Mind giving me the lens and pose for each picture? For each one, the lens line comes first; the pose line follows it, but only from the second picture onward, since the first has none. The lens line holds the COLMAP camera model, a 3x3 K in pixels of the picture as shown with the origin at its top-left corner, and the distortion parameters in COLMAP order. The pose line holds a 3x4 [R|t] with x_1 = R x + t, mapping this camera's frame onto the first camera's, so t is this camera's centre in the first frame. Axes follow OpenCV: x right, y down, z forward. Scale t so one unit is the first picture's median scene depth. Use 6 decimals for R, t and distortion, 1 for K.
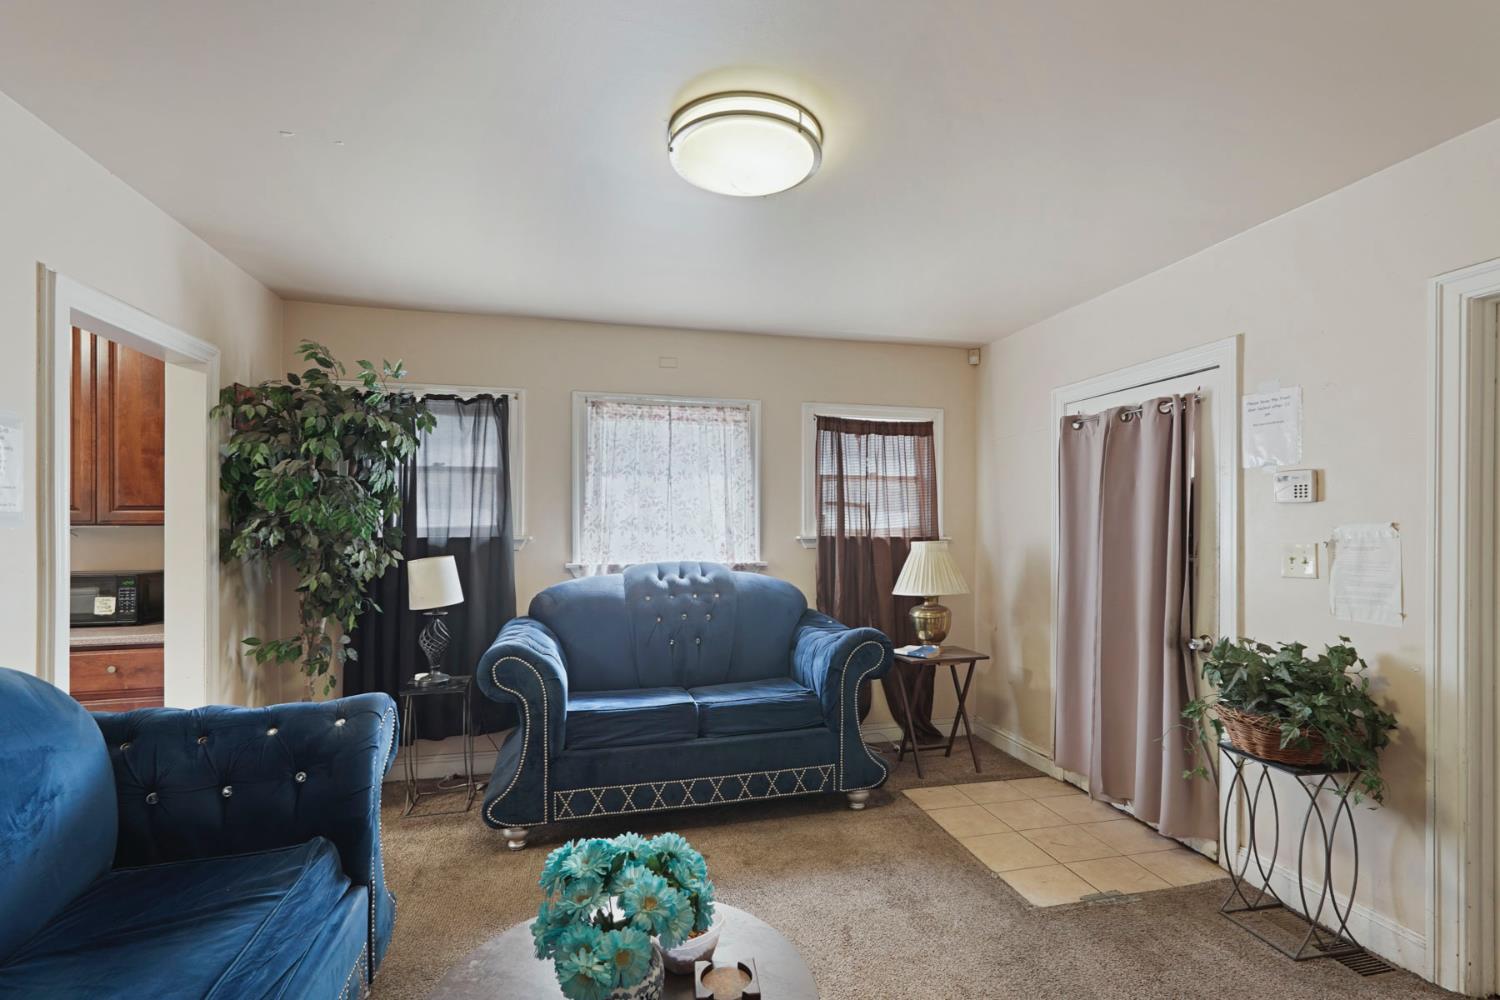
lens RADIAL K [[670.0, 0, 748.2], [0, 670.0, 523.0], [0, 0, 1]] dist [-0.018448, 0.010244]
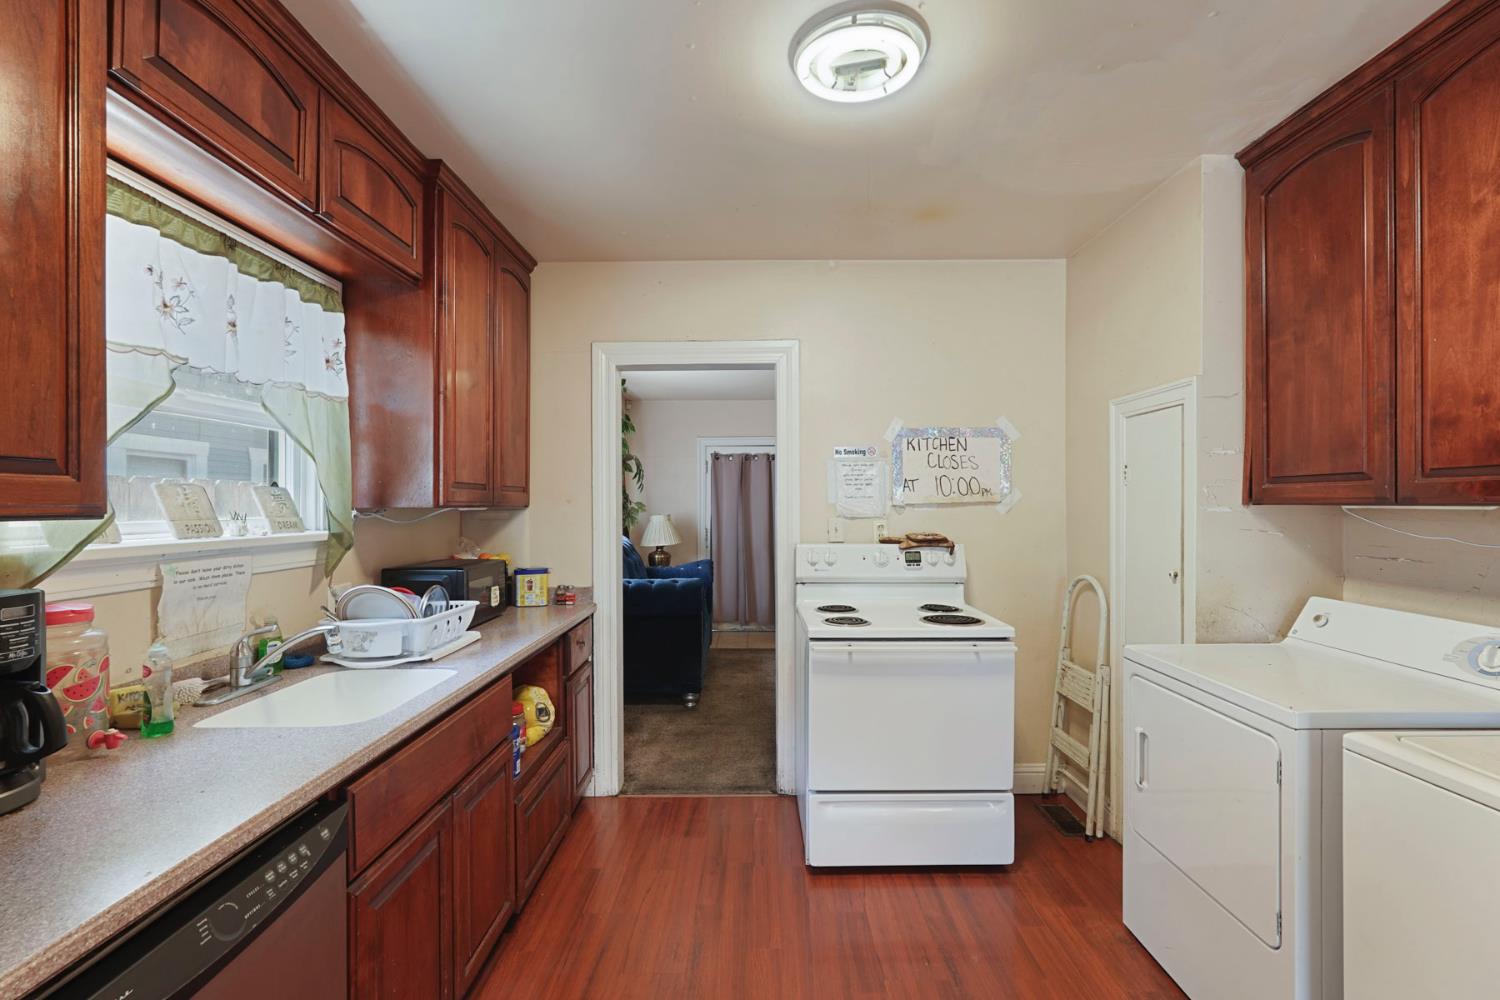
lens RADIAL K [[663.8, 0, 750.1], [0, 663.8, 504.2], [0, 0, 1]] dist [-0.021574, 0.009736]
pose [[0.259184, -0.001079, 0.965827, -2.035631], [0.001857, 0.999998, 0.000619, -0.002219], [-0.965826, 0.001633, 0.259186, 0.473052]]
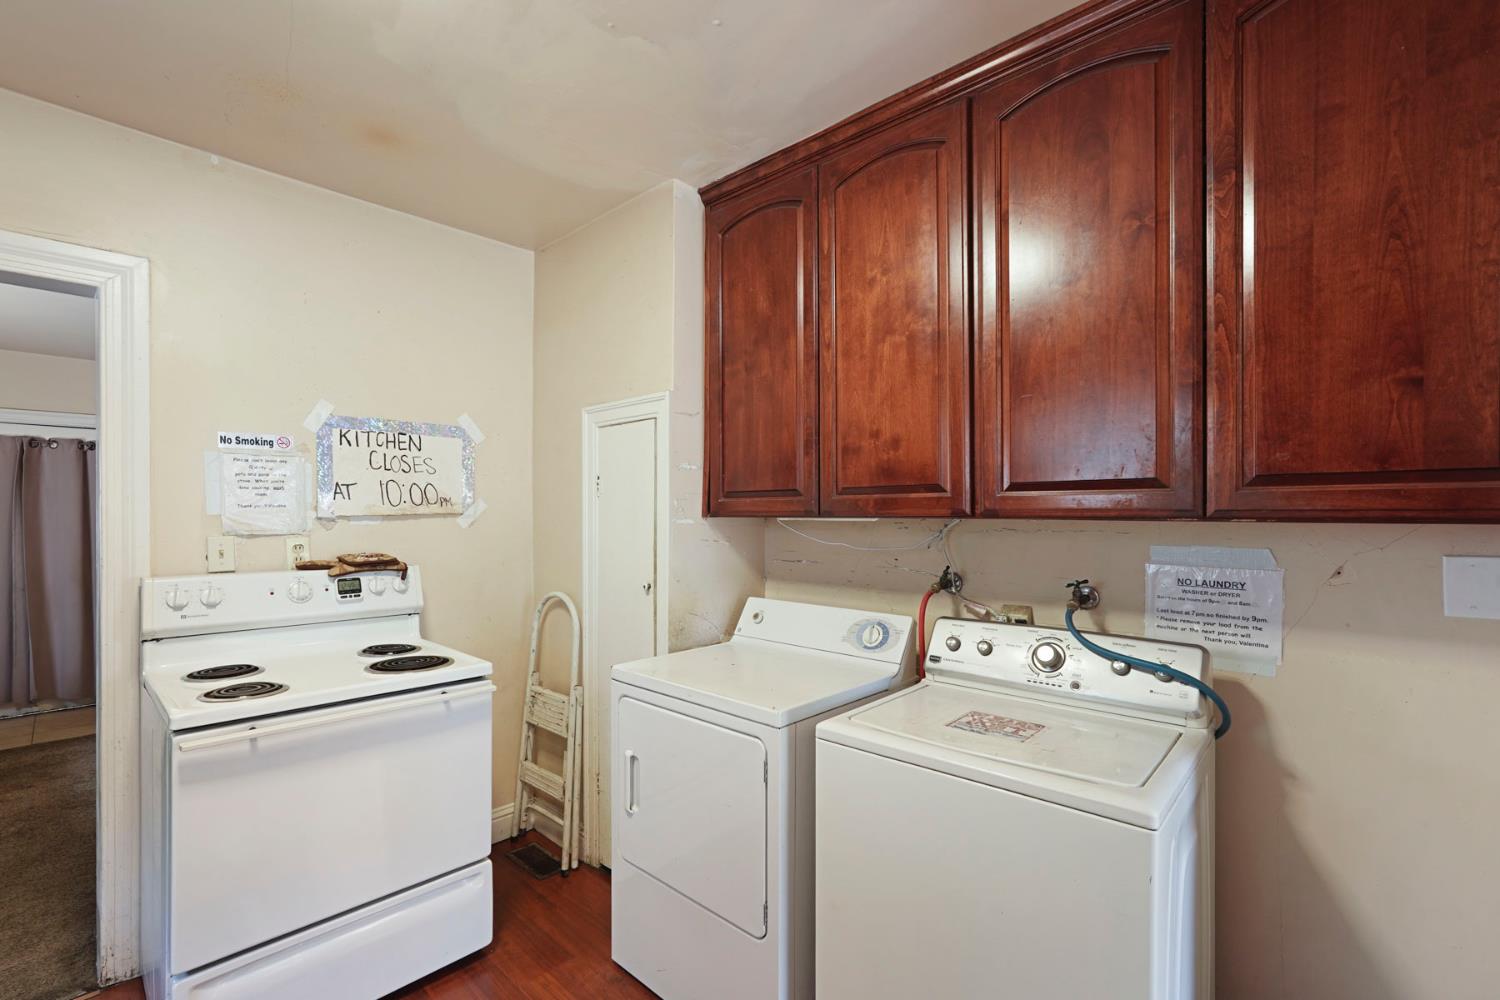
lens RADIAL K [[670.6, 0, 752.6], [0, 670.6, 515.7], [0, 0, 1]] dist [-0.018611, 0.010026]
pose [[-0.527419, -0.000734, 0.849605, -1.874960], [0.000186, 1.000000, 0.000980, -0.002351], [-0.849605, 0.000675, -0.527419, 0.510733]]
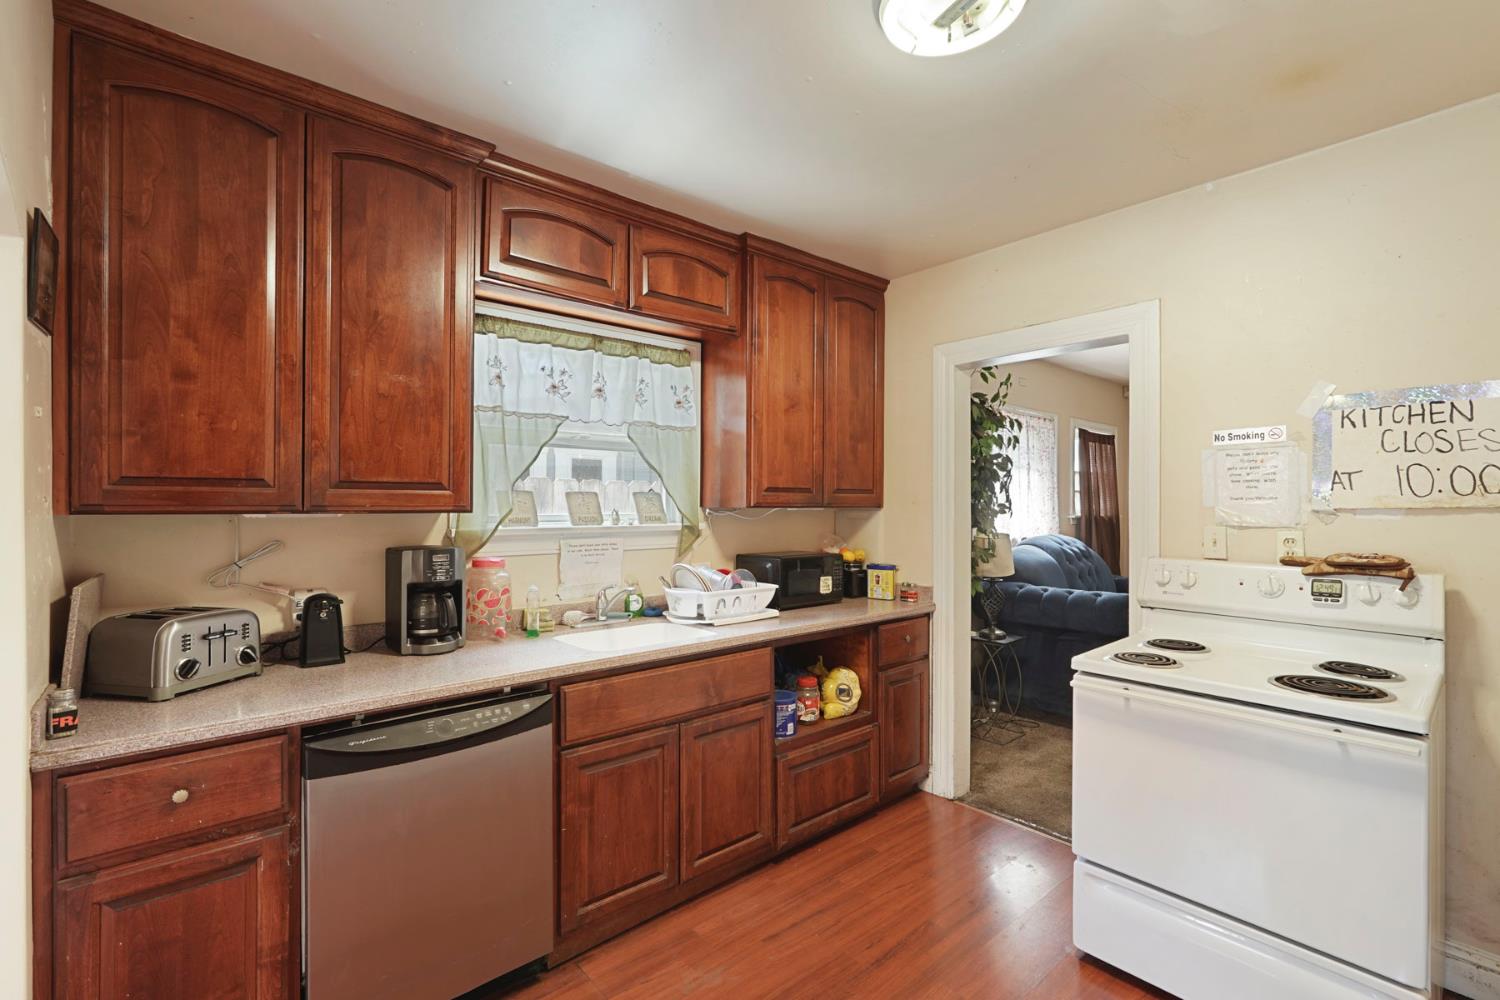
lens RADIAL K [[663.8, 0, 750.1], [0, 663.8, 504.2], [0, 0, 1]] dist [-0.021574, 0.009736]
pose [[0.897715, 0.002490, 0.440569, -1.786832], [-0.003559, 0.999992, 0.001601, -0.005646], [-0.440562, -0.003005, 0.897717, 0.106586]]
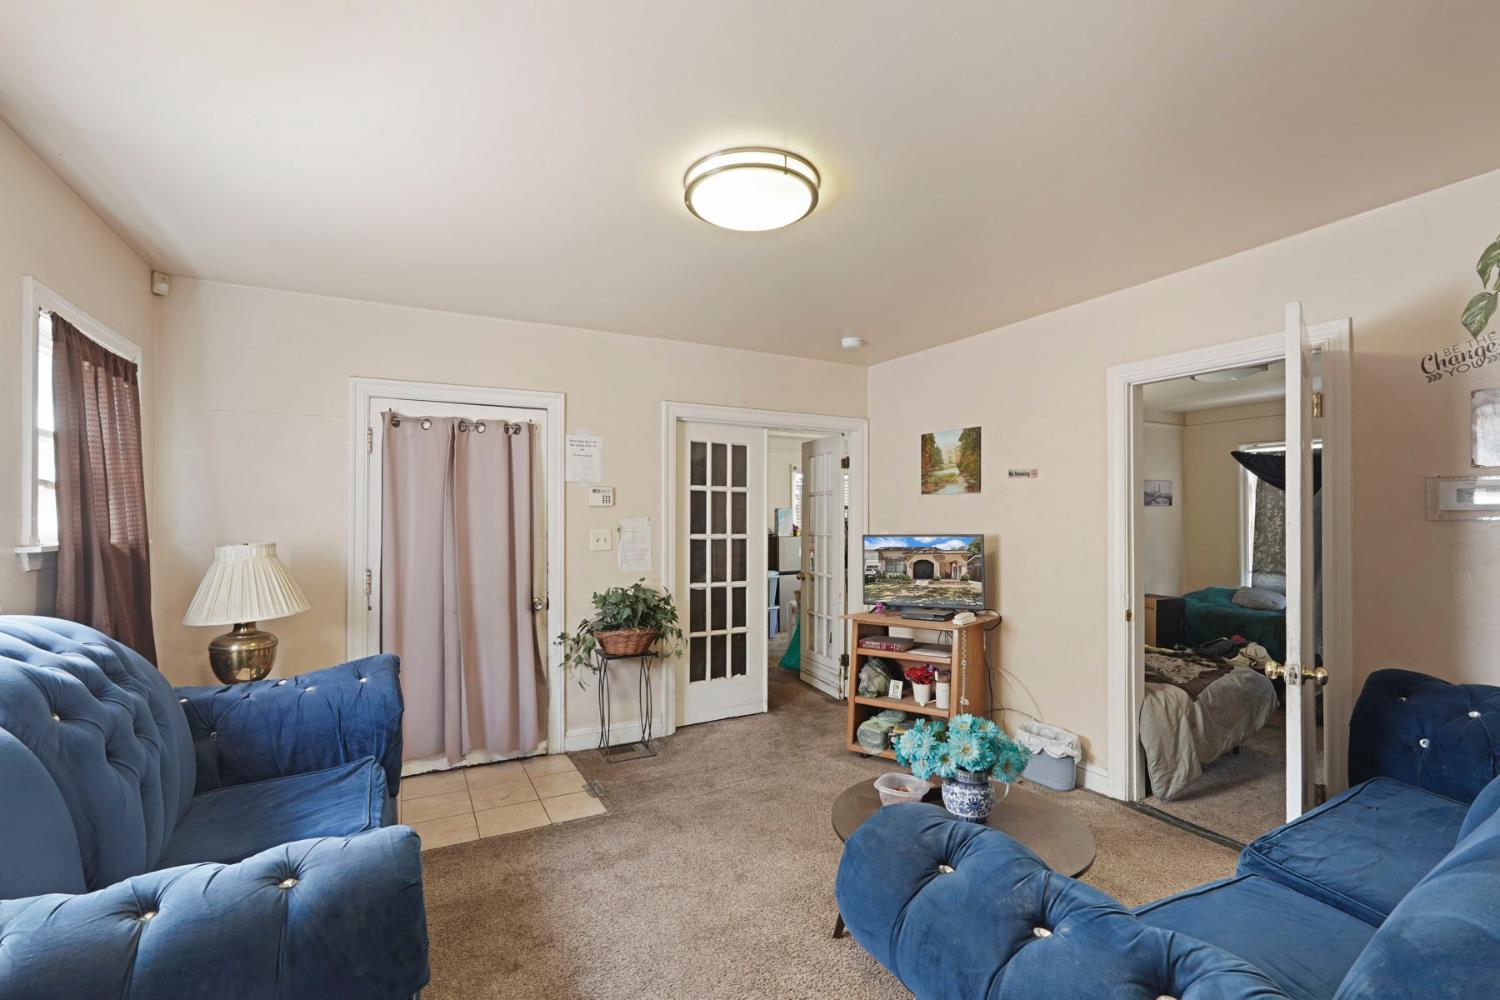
lens RADIAL K [[663.8, 0, 750.1], [0, 663.8, 504.2], [0, 0, 1]] dist [-0.021574, 0.009736]
pose [[-0.232337, 0.014543, 0.972527, -0.830611], [0.000840, 0.999891, -0.014751, -0.009144], [-0.972635, -0.002610, -0.232324, 0.946356]]
